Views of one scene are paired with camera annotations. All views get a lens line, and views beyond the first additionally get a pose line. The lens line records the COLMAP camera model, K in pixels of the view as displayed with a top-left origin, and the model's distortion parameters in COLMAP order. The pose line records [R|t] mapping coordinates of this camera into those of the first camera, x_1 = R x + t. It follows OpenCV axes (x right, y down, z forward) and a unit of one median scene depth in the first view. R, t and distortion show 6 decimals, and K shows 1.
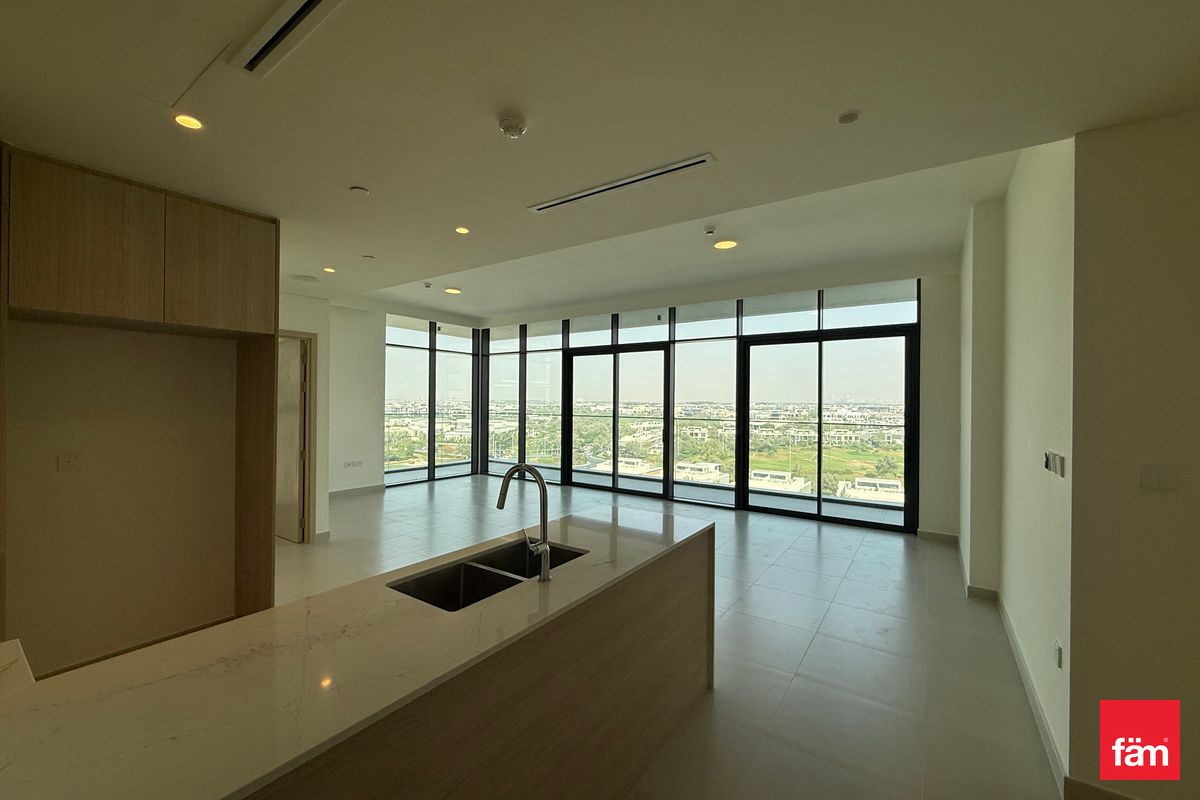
lens RADIAL K [[480.0, 0, 593.4], [0, 480.0, 398.9], [0, 0, 1]] dist [-0.002327, 0.000276]
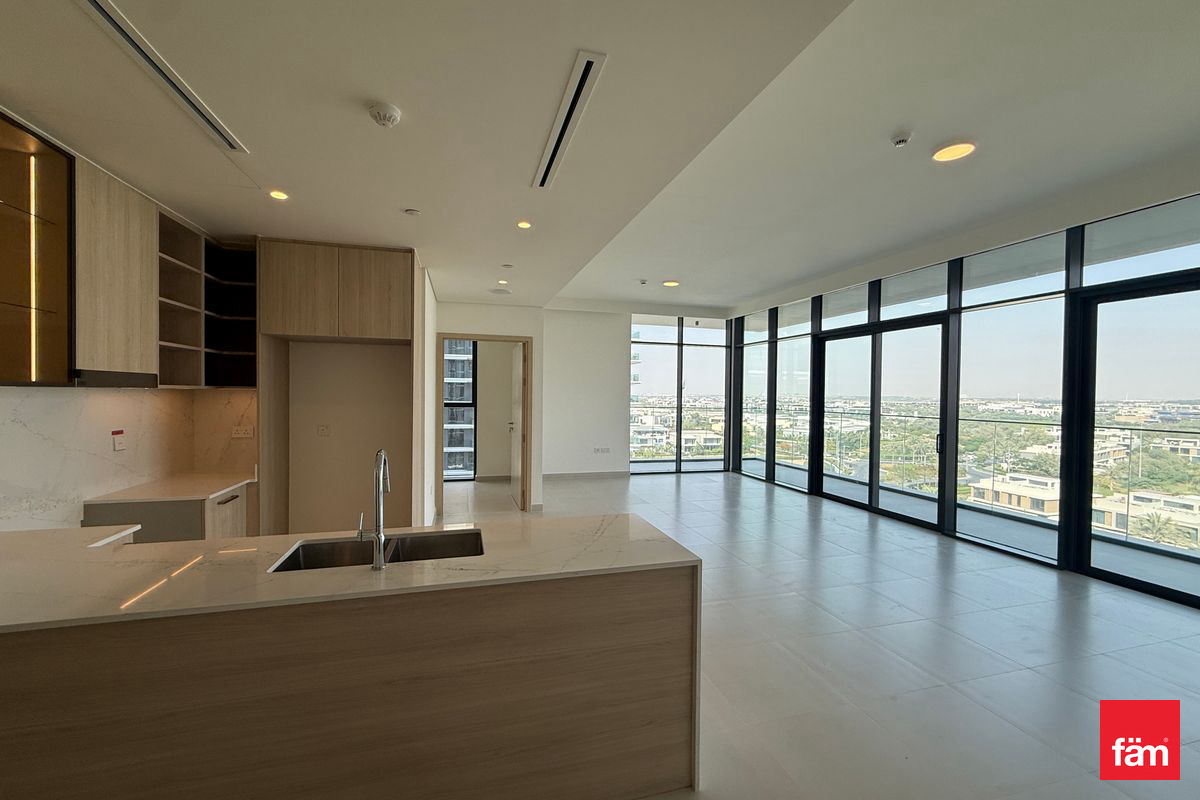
lens RADIAL K [[480.0, 0, 595.5], [0, 480.0, 400.1], [0, 0, 1]] dist [-0.002327, 0.000276]
pose [[0.772150, 0.009726, -0.635366, 0.168535], [-0.002518, 0.999922, 0.012247, 0.003363], [0.635436, -0.007856, 0.772114, 0.101804]]
